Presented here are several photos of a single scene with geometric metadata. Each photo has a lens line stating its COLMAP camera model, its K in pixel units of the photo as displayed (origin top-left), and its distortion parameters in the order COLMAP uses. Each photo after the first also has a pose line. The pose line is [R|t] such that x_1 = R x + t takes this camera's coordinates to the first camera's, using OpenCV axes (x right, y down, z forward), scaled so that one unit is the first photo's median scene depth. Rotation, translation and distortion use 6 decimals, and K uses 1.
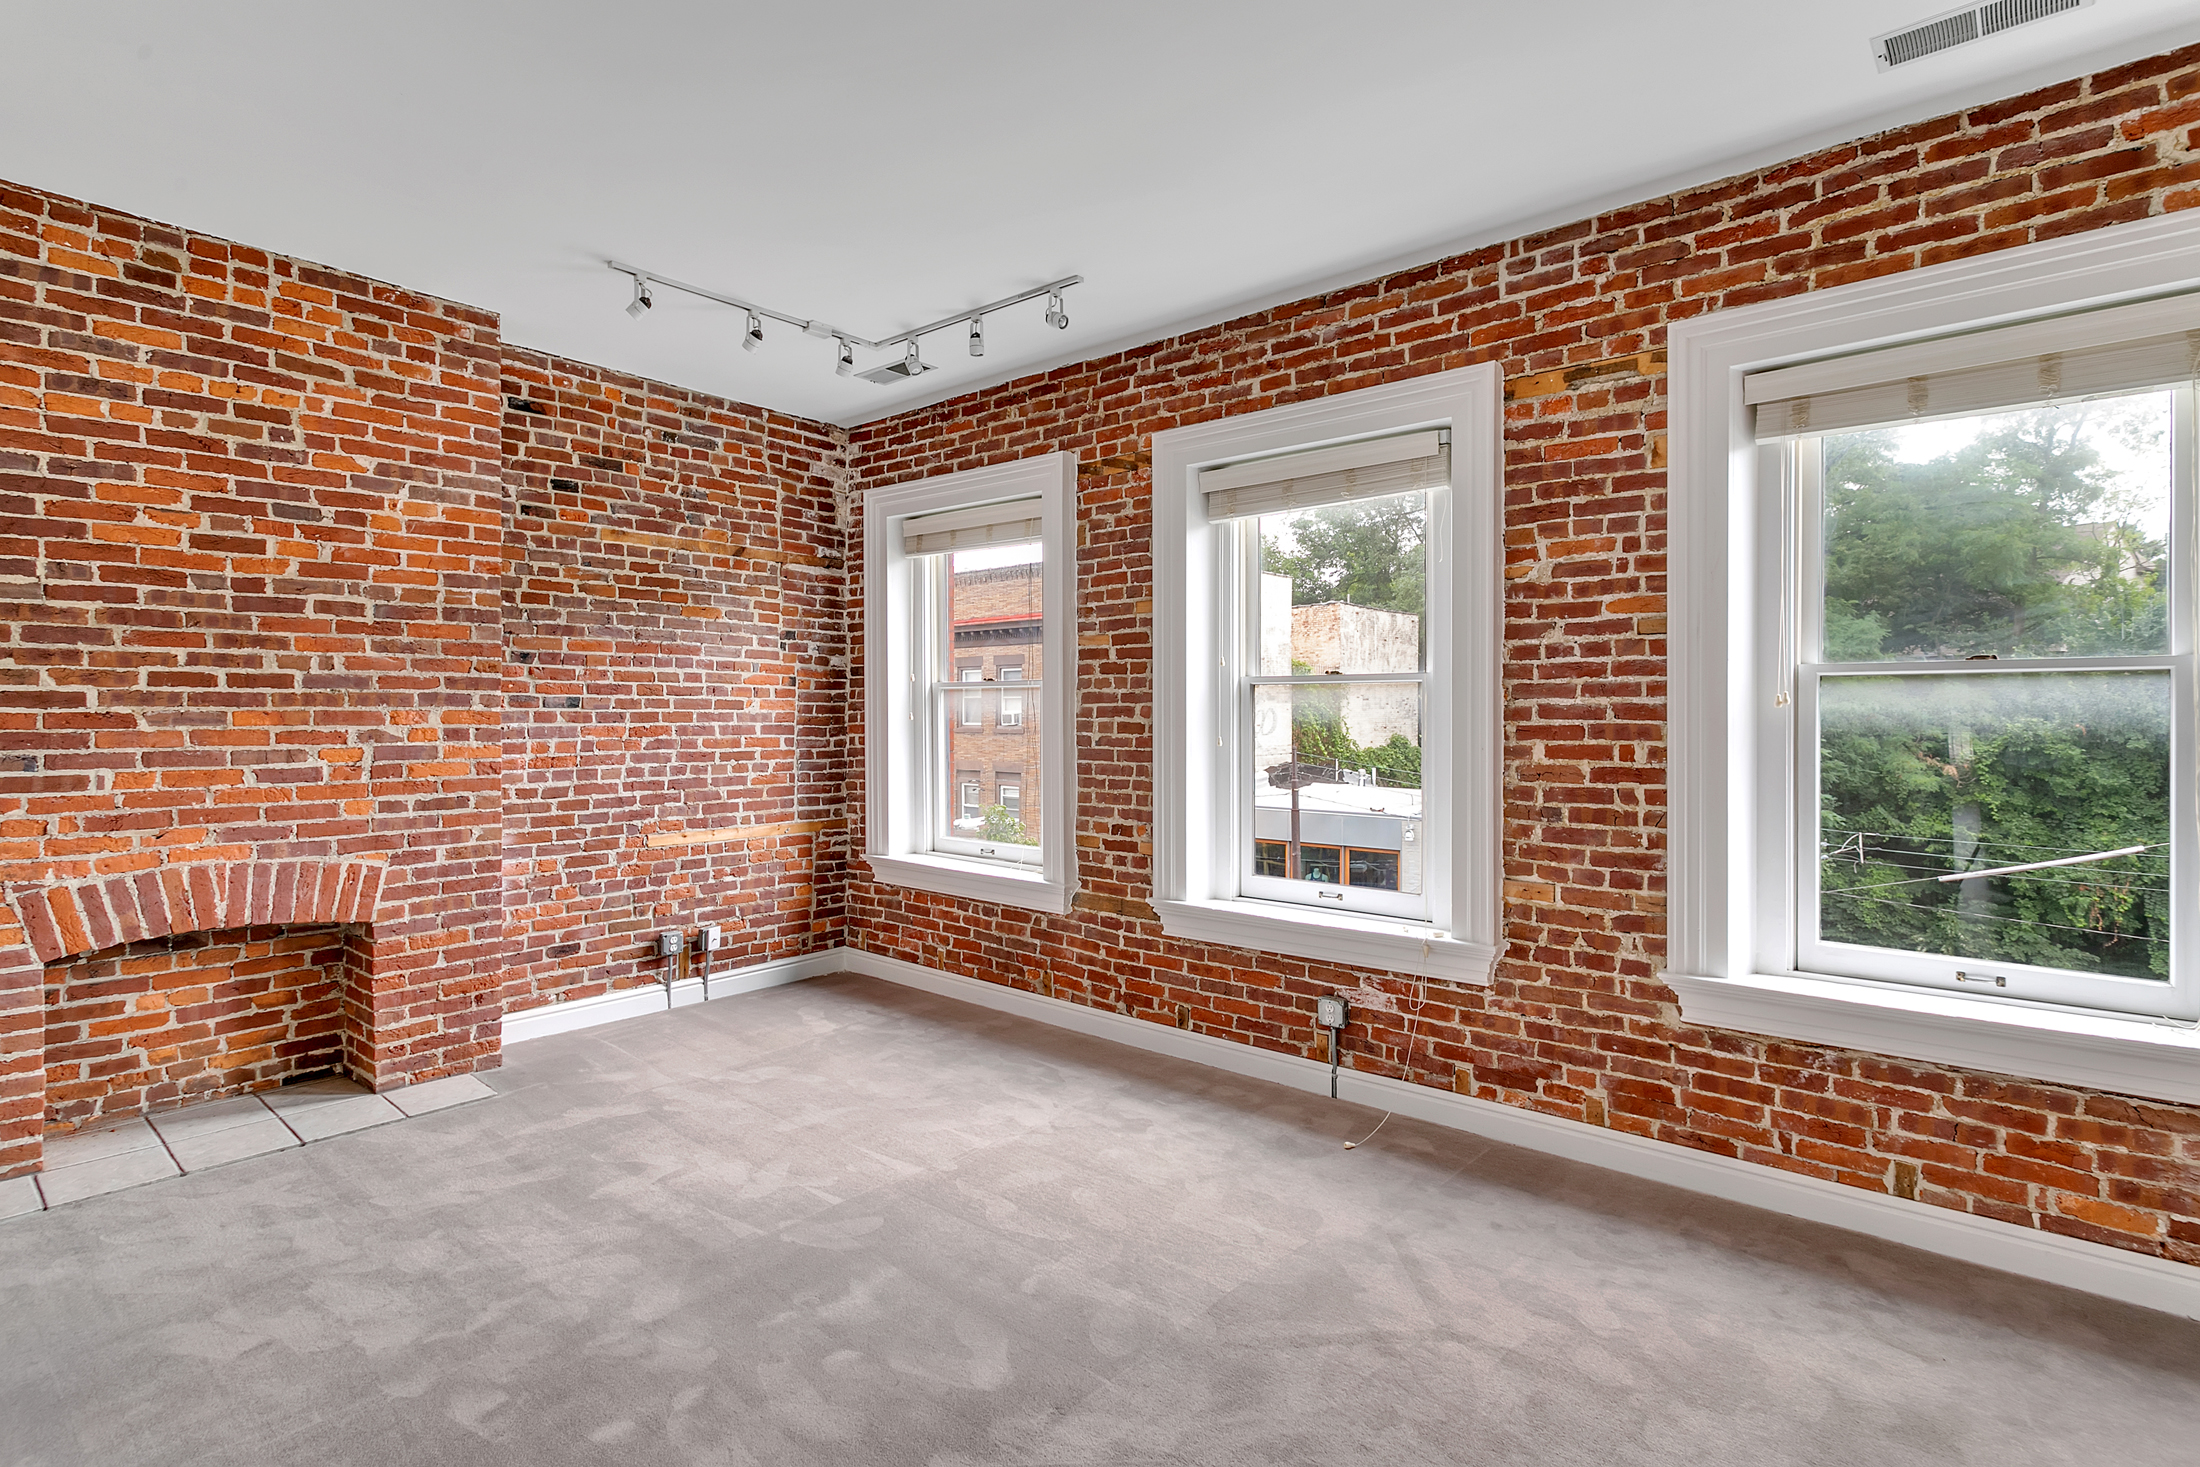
lens RADIAL K [[1067.5, 0, 1075.0], [0, 1067.5, 723.1], [0, 0, 1]] dist [-0.001309, 0.005605]
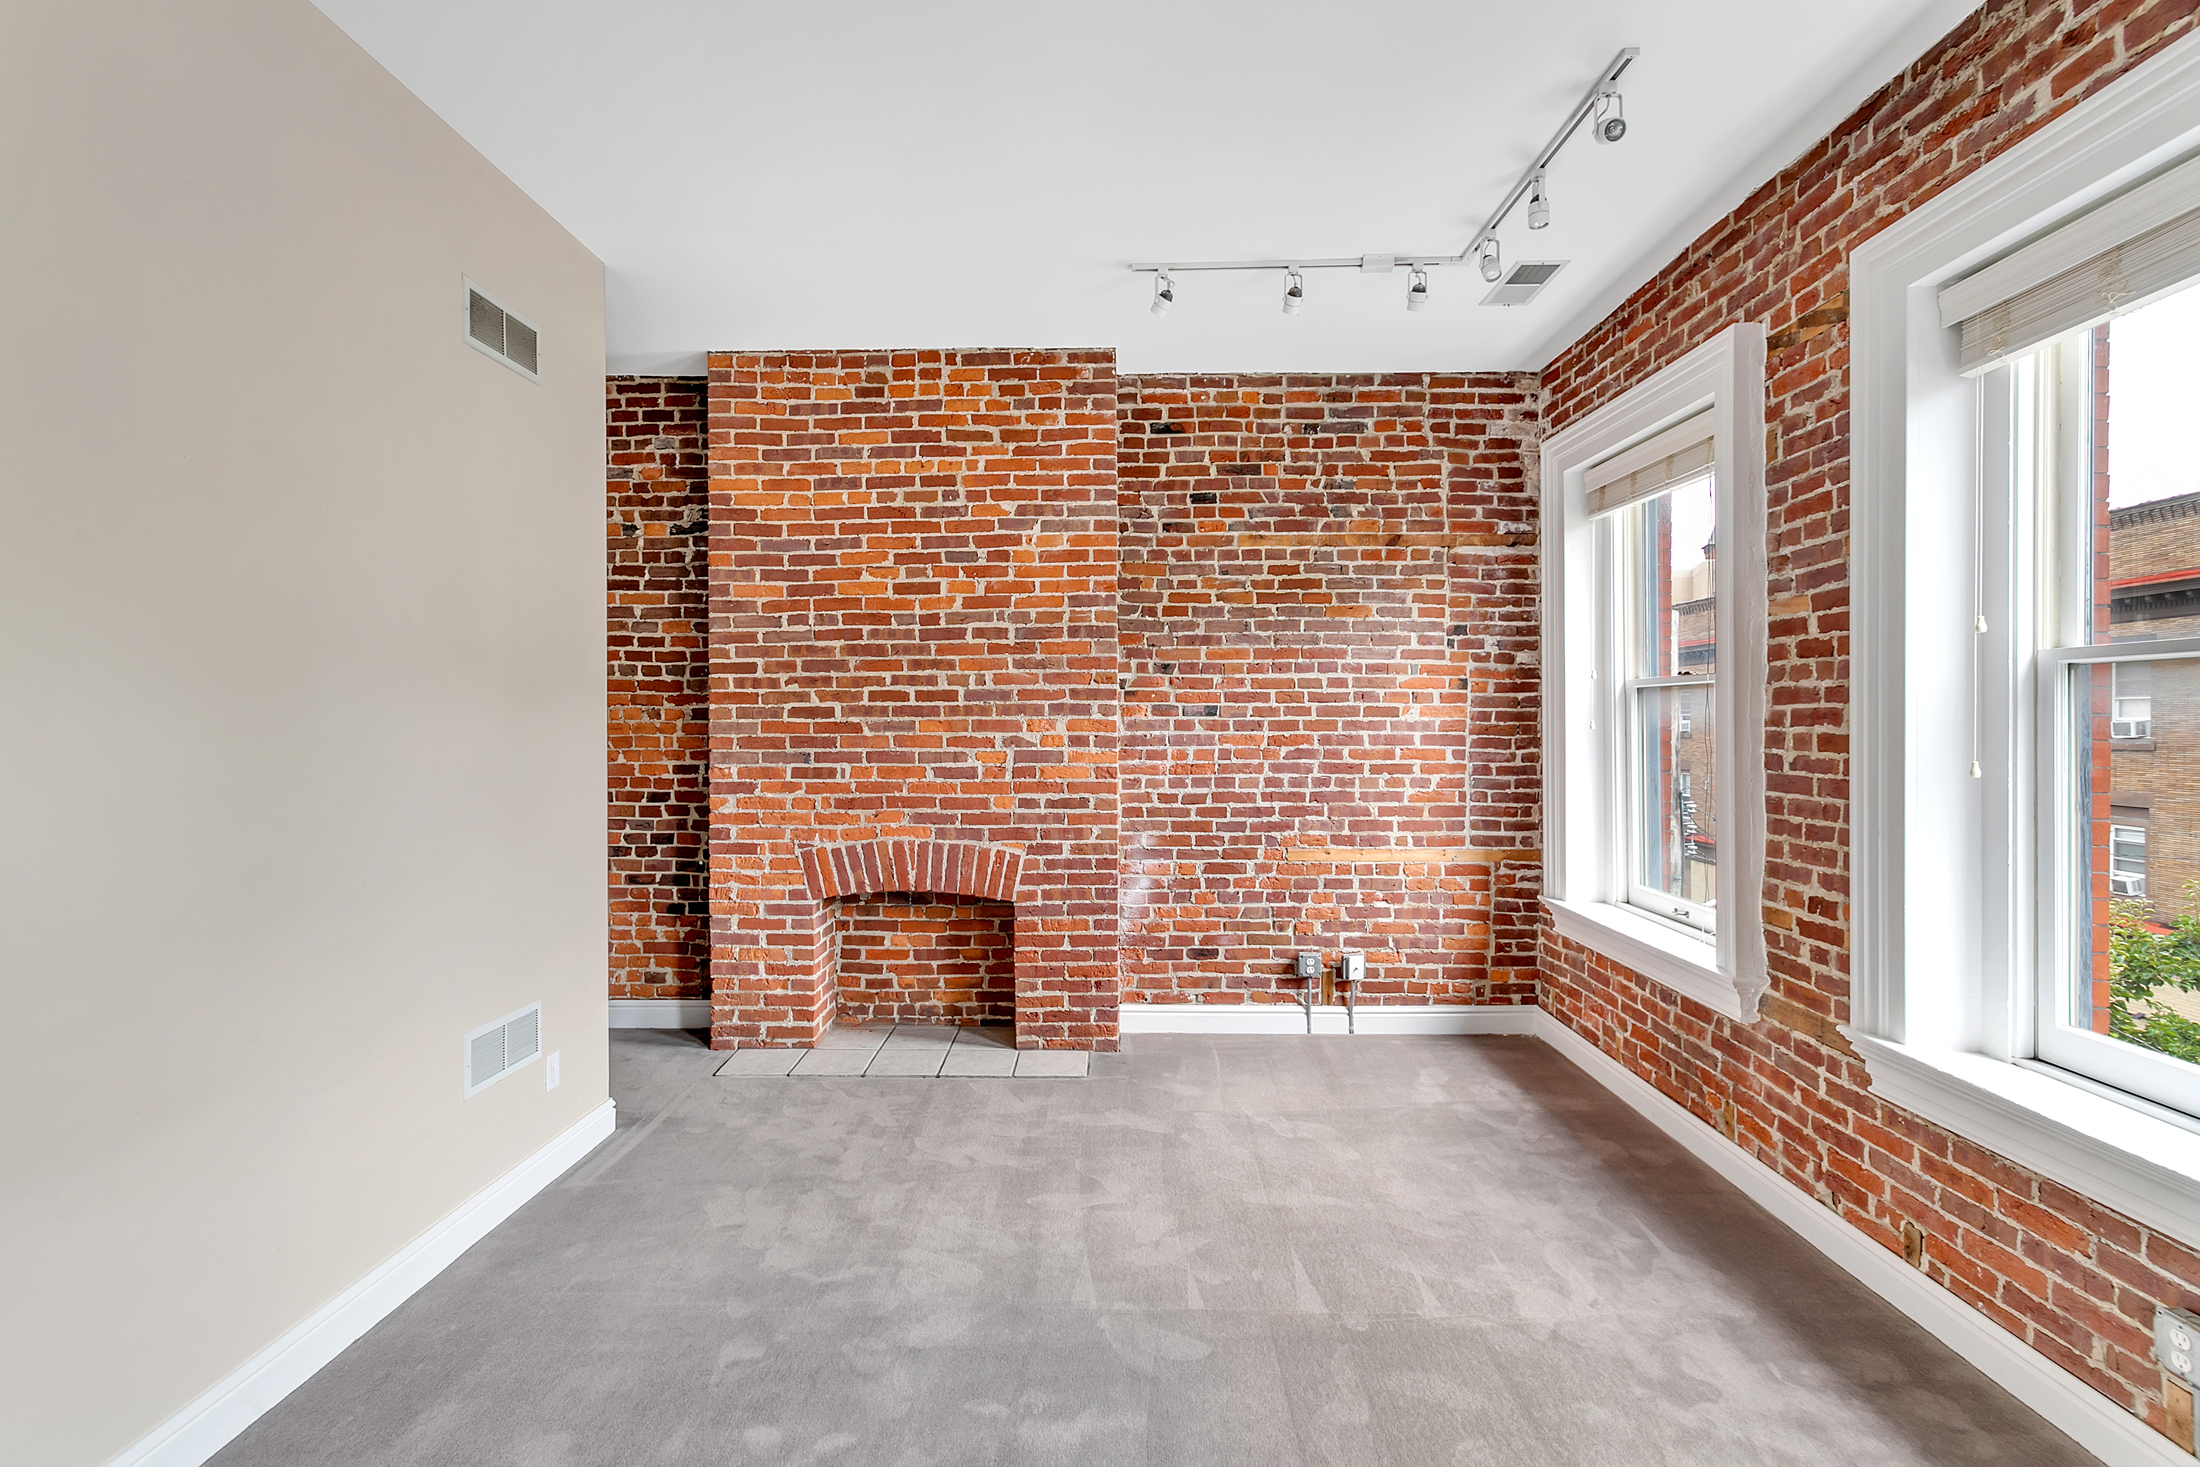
lens RADIAL K [[1067.5, 0, 1094.6], [0, 1067.5, 731.9], [0, 0, 1]] dist [-0.001309, 0.005605]
pose [[0.642697, 0.004570, -0.766107, 0.271883], [-0.004744, 0.999987, 0.001986, -0.000854], [0.766106, 0.002358, 0.642710, 0.302672]]
